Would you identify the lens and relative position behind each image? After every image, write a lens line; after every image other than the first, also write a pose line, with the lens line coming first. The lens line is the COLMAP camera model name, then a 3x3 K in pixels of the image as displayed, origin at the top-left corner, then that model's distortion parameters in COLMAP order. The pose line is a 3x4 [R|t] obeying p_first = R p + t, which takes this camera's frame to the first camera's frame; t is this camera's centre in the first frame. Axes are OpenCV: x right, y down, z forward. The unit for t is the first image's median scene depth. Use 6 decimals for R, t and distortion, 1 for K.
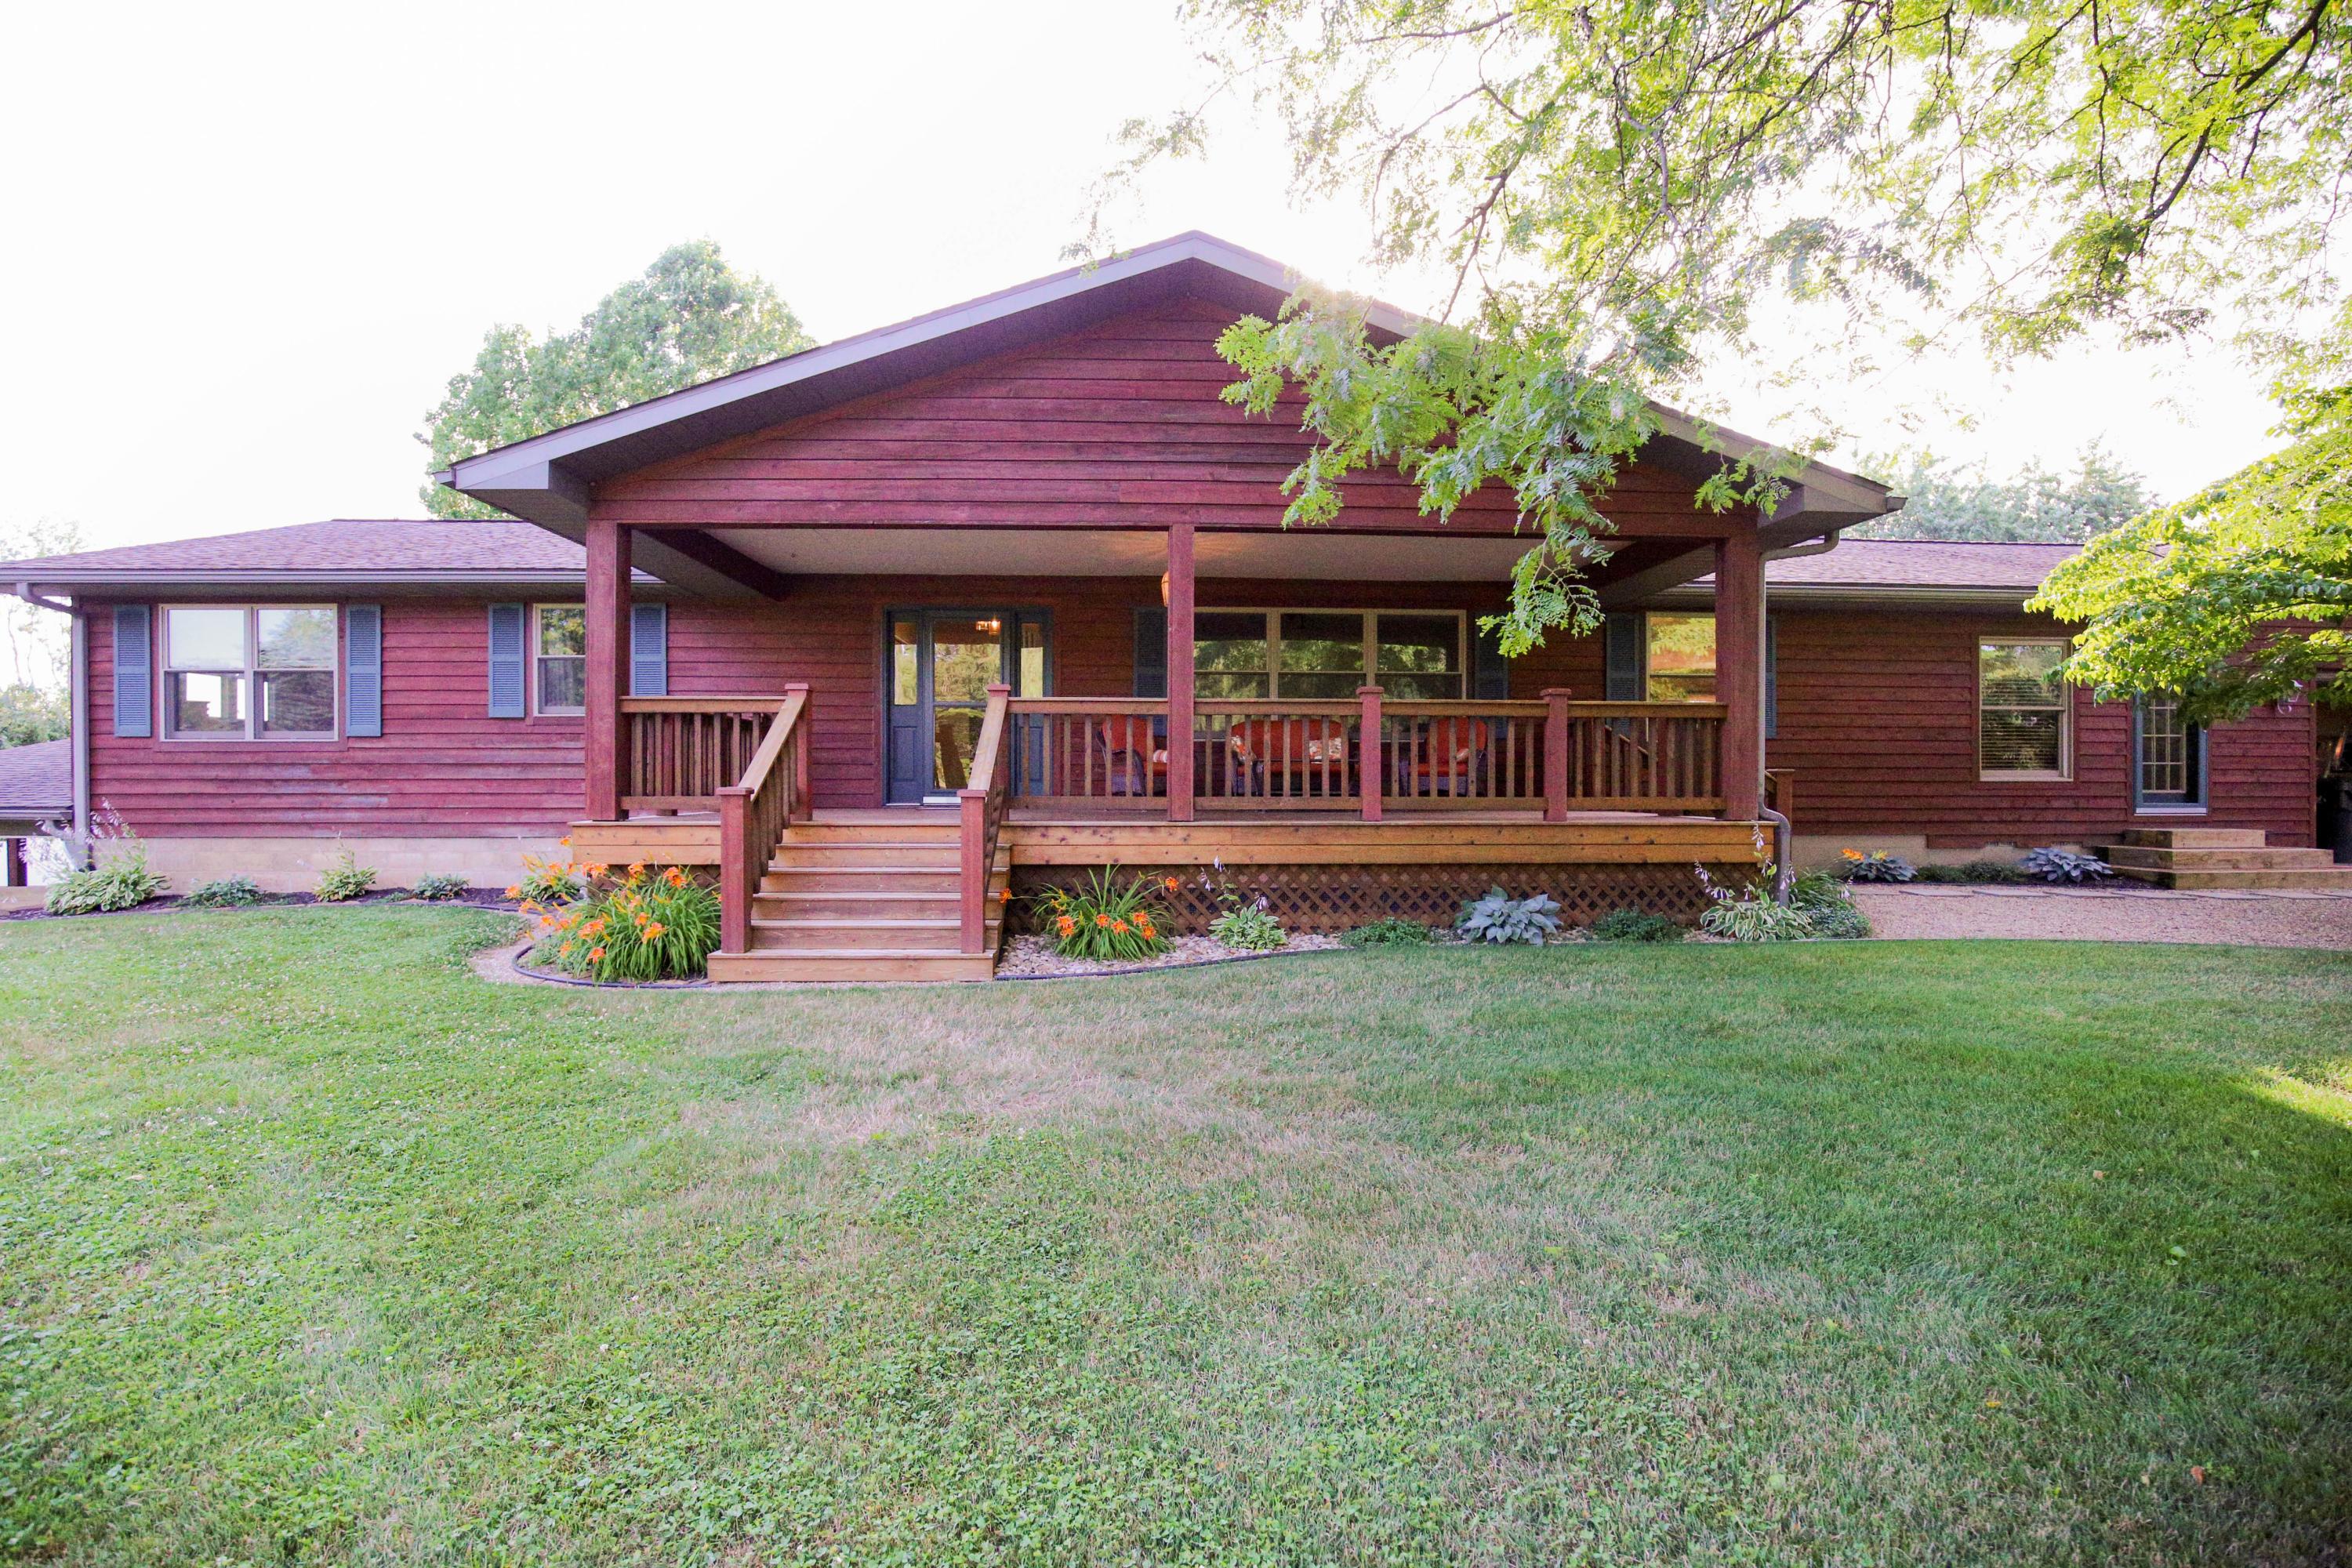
lens RADIAL K [[1081.7, 0, 1176.0], [0, 1081.7, 784.0], [0, 0, 1]] dist [-0.035141, 0.000443]
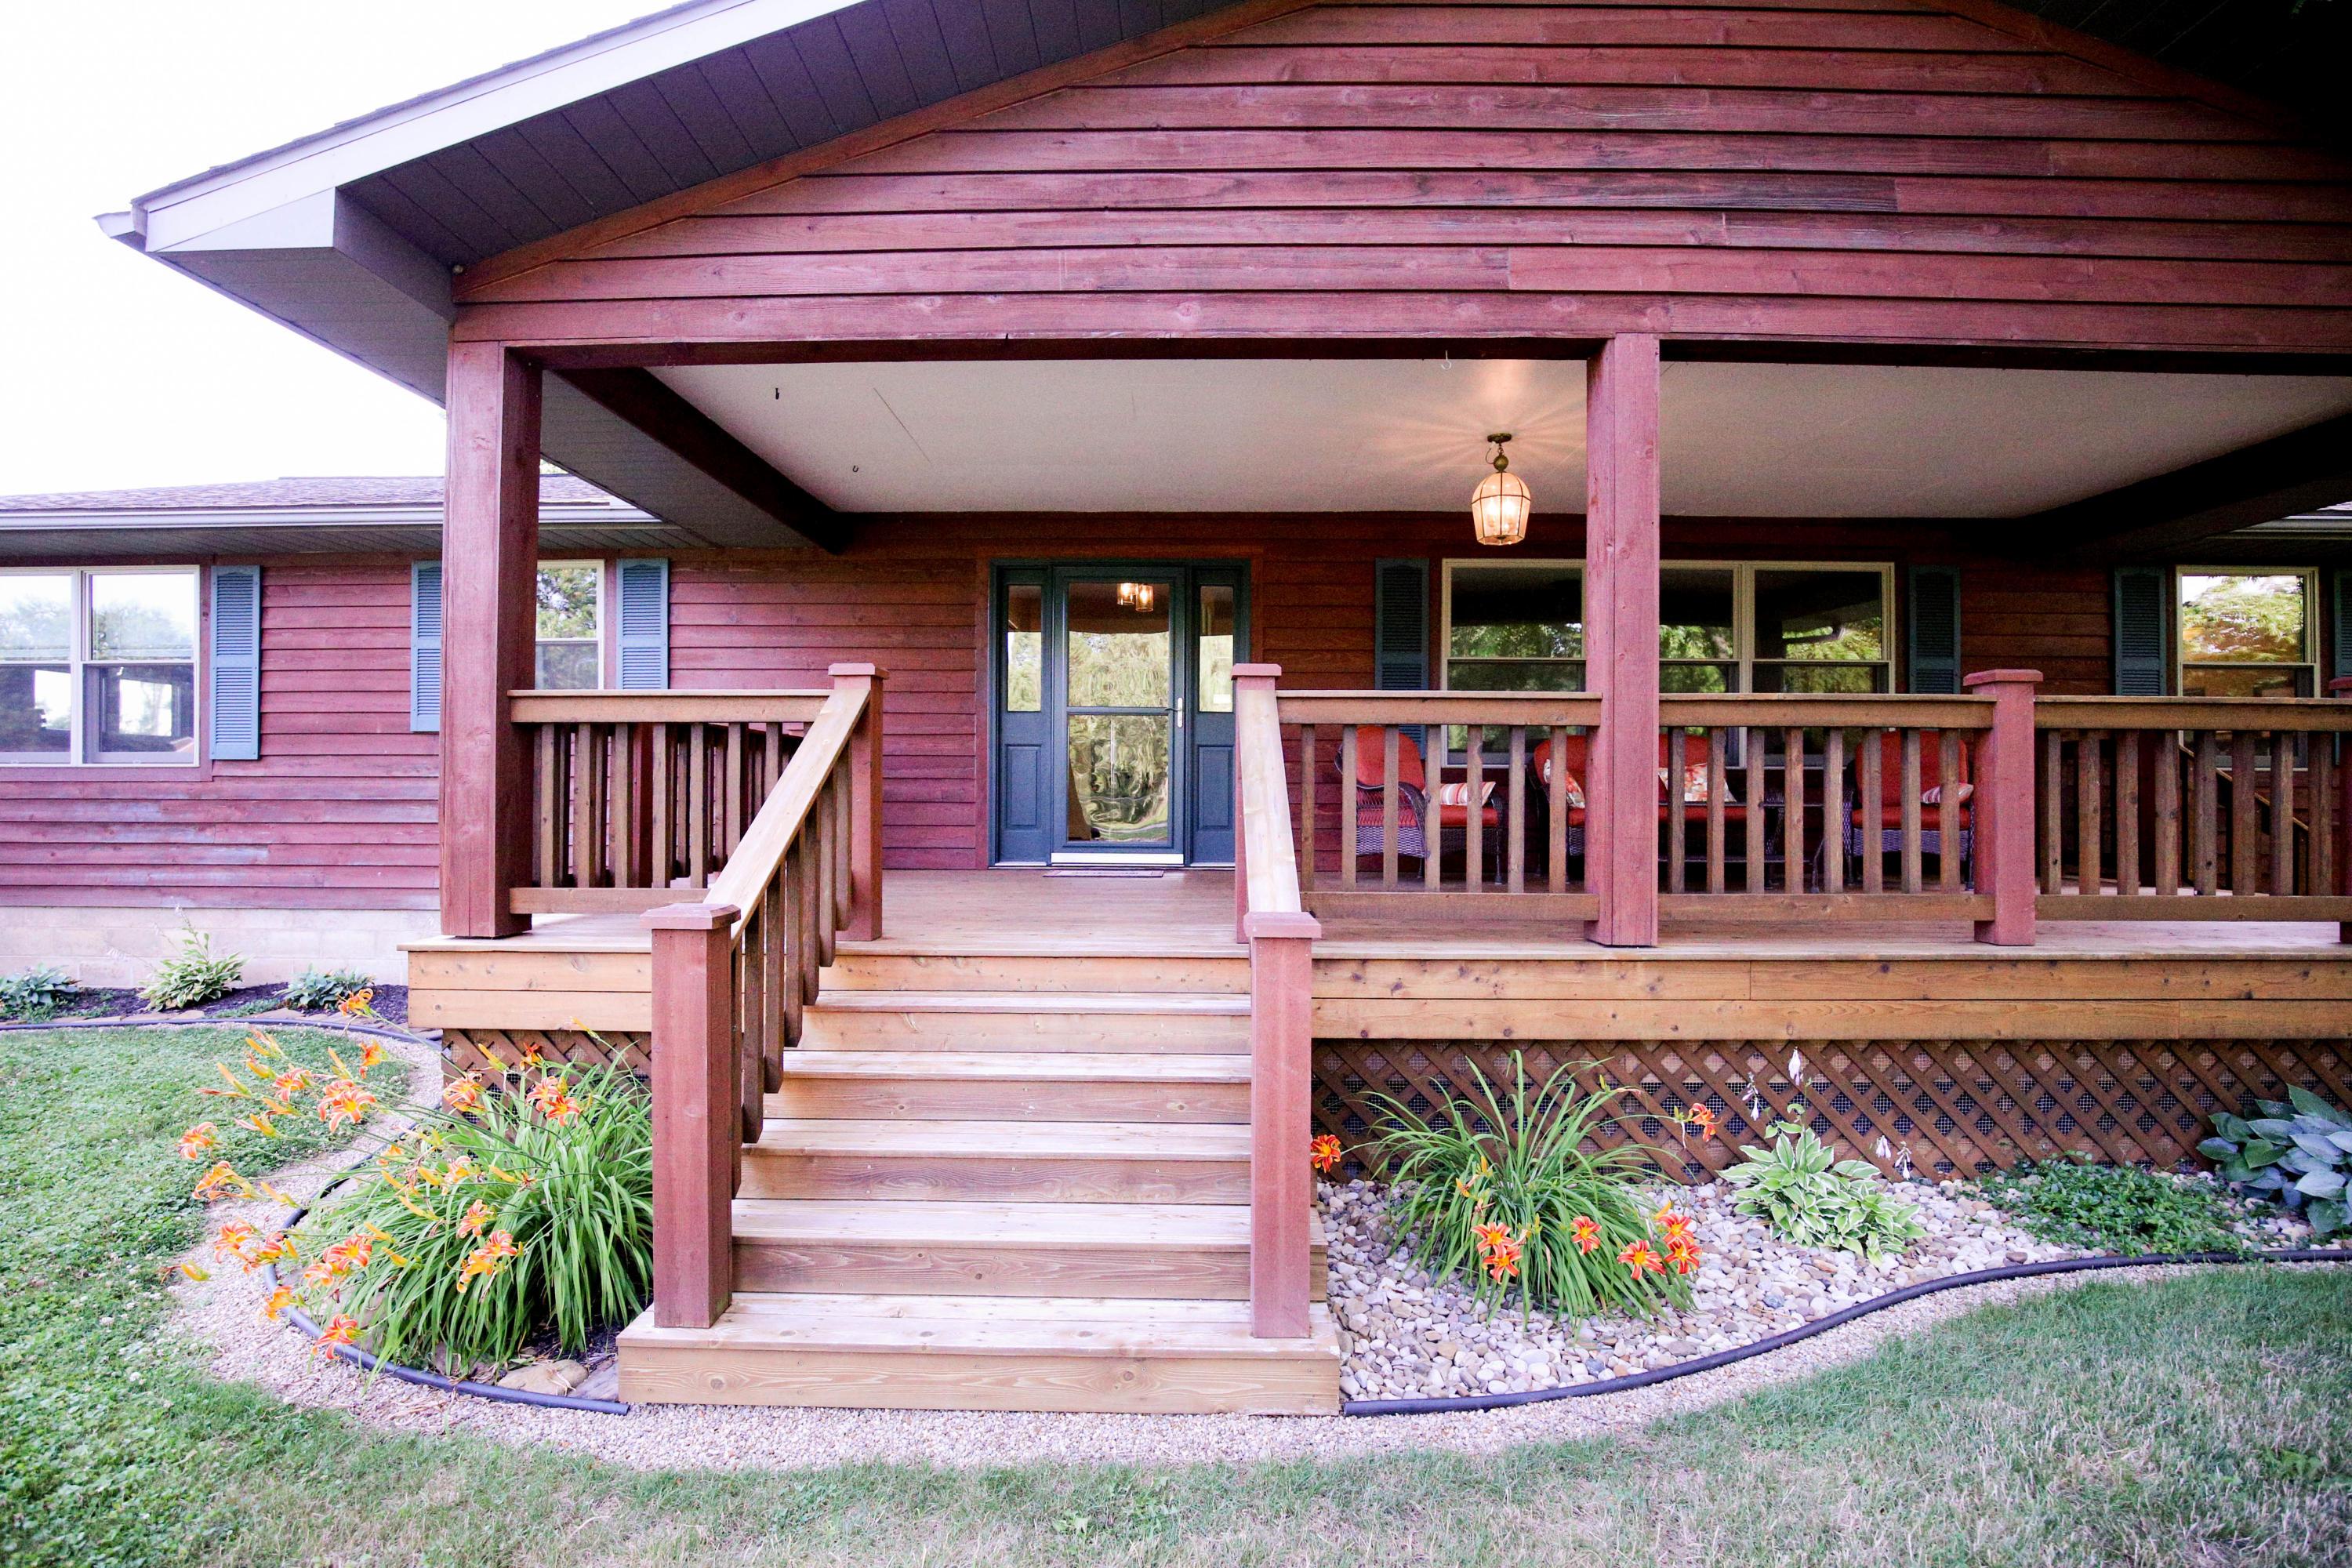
lens RADIAL K [[1081.7, 0, 1176.0], [0, 1081.7, 784.0], [0, 0, 1]] dist [-0.035141, 0.000443]
pose [[0.998041, 0.001870, -0.062533, -0.128778], [-0.002612, 0.999927, -0.011773, -0.024216], [0.062507, 0.011914, 0.997973, 0.385828]]
